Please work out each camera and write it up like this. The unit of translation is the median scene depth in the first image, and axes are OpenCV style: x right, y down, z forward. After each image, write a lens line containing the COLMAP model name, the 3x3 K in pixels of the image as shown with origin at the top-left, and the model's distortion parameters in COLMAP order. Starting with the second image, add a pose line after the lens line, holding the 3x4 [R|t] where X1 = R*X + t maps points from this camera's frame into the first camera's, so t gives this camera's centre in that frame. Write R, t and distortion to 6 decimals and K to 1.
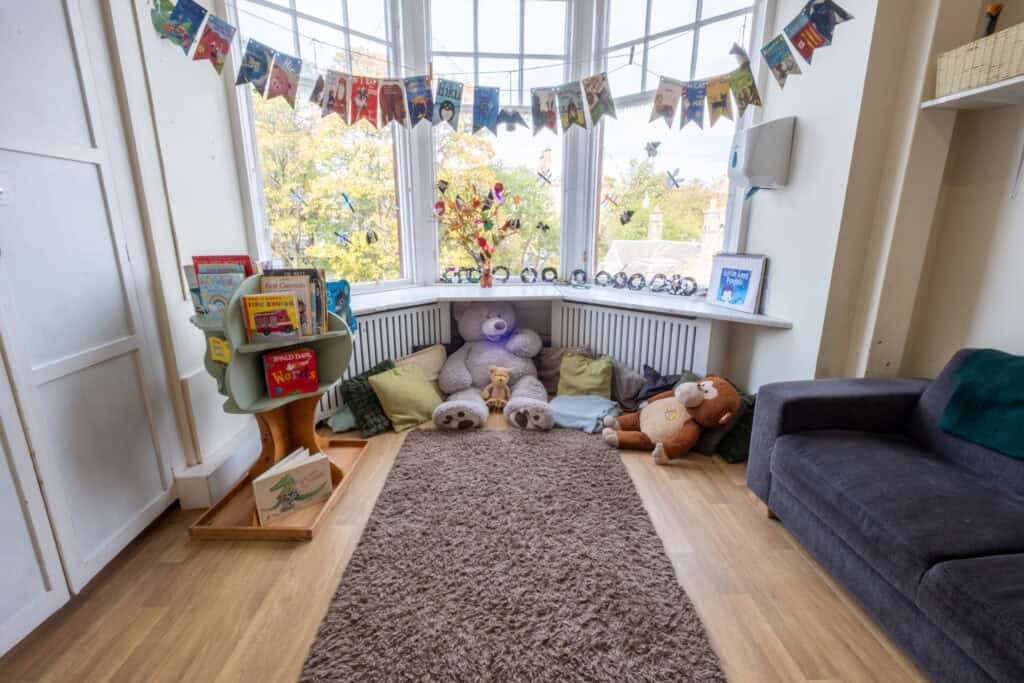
lens RADIAL K [[451.7, 0, 515.7], [0, 451.7, 338.6], [0, 0, 1]] dist [-0.005750, -0.000847]
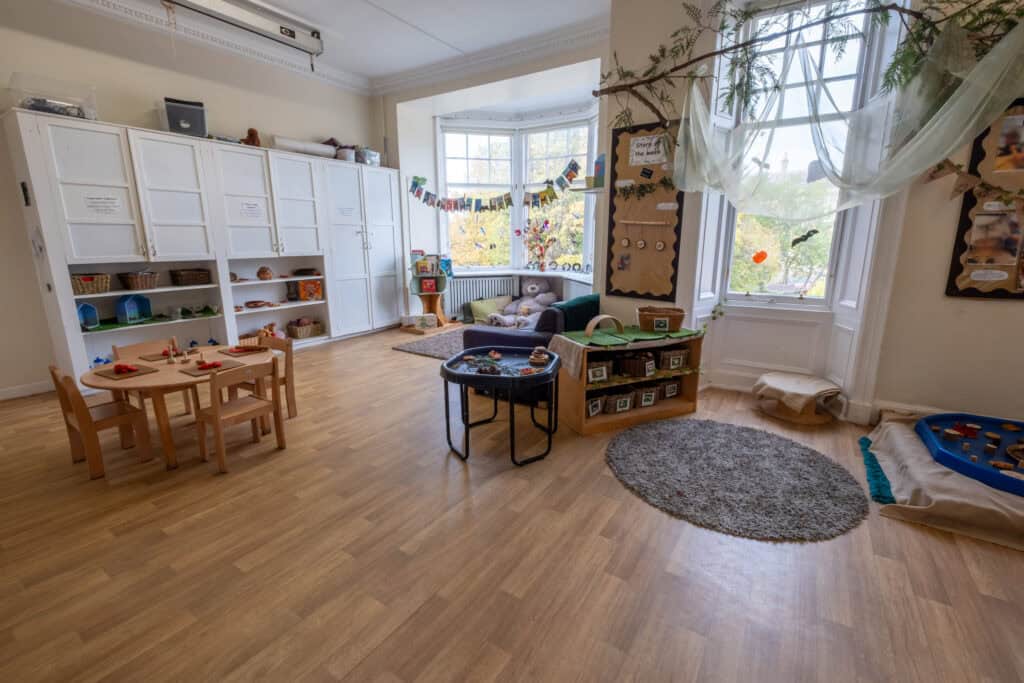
lens RADIAL K [[451.7, 0, 510.8], [0, 451.7, 340.9], [0, 0, 1]] dist [-0.005750, -0.000847]
pose [[0.810344, 0.129142, -0.571546, 1.922945], [-0.141140, 0.989710, 0.023516, 0.310719], [0.568702, 0.061612, 0.820233, -1.336005]]
